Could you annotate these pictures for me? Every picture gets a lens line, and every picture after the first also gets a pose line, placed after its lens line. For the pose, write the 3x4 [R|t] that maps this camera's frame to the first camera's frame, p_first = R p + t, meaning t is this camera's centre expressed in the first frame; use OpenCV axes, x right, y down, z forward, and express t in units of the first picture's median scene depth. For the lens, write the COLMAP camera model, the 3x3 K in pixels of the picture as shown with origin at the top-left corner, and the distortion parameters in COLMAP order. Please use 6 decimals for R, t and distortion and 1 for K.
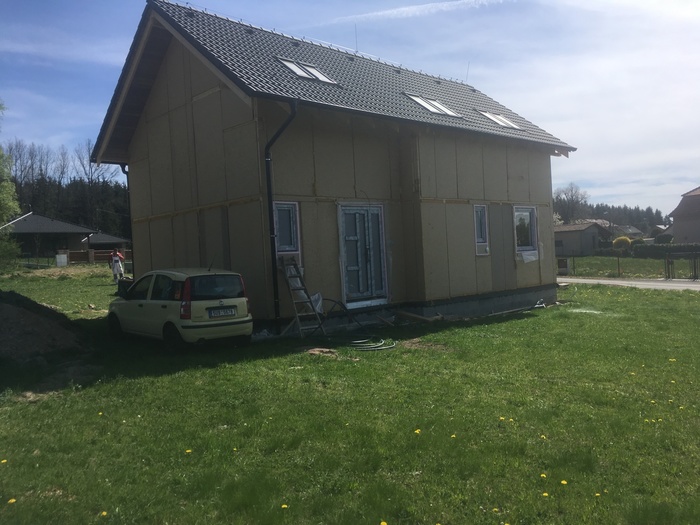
lens RADIAL K [[579.0, 0, 350.0], [0, 579.0, 262.5], [0, 0, 1]] dist [0.084622, -0.113387]
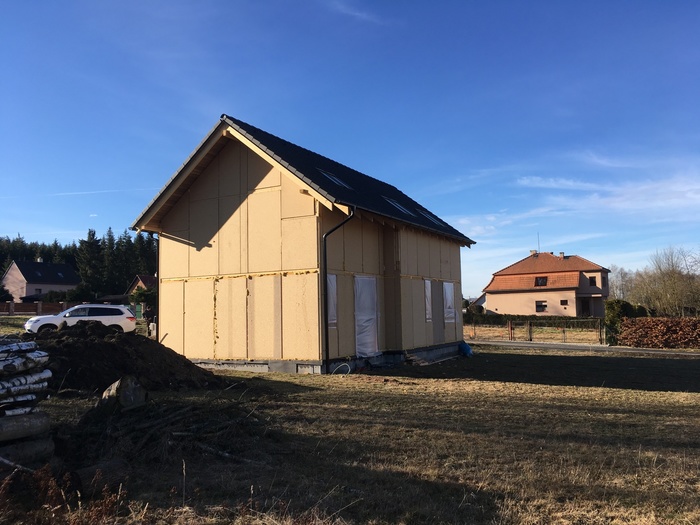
lens RADIAL K [[579.0, 0, 350.0], [0, 579.0, 262.5], [0, 0, 1]] dist [0.084622, -0.113387]
pose [[0.954549, 0.057946, 0.292368, -0.396707], [-0.026030, 0.993379, -0.111899, 0.016993], [-0.296916, 0.099203, 0.949737, -0.274390]]
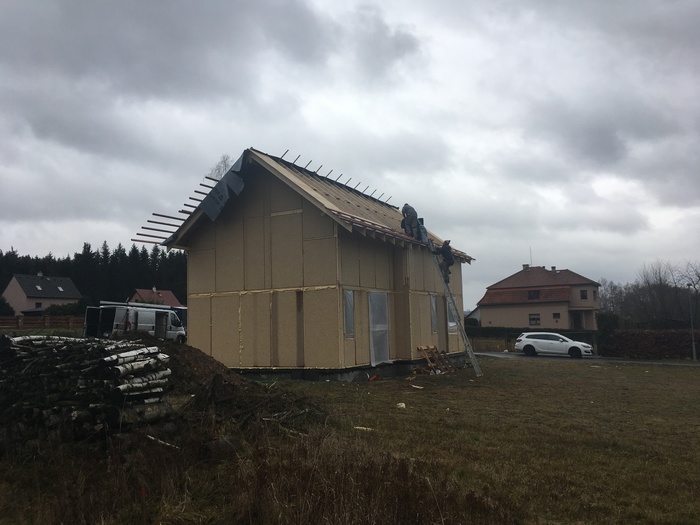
lens RADIAL K [[599.5, 0, 350.0], [0, 599.5, 262.5], [0, 0, 1]] dist [0.047862, -0.002333]
pose [[0.946434, 0.065380, 0.316210, -0.512122], [-0.024303, 0.990932, -0.132147, 0.025449], [-0.321983, 0.117384, 0.939440, -0.400711]]
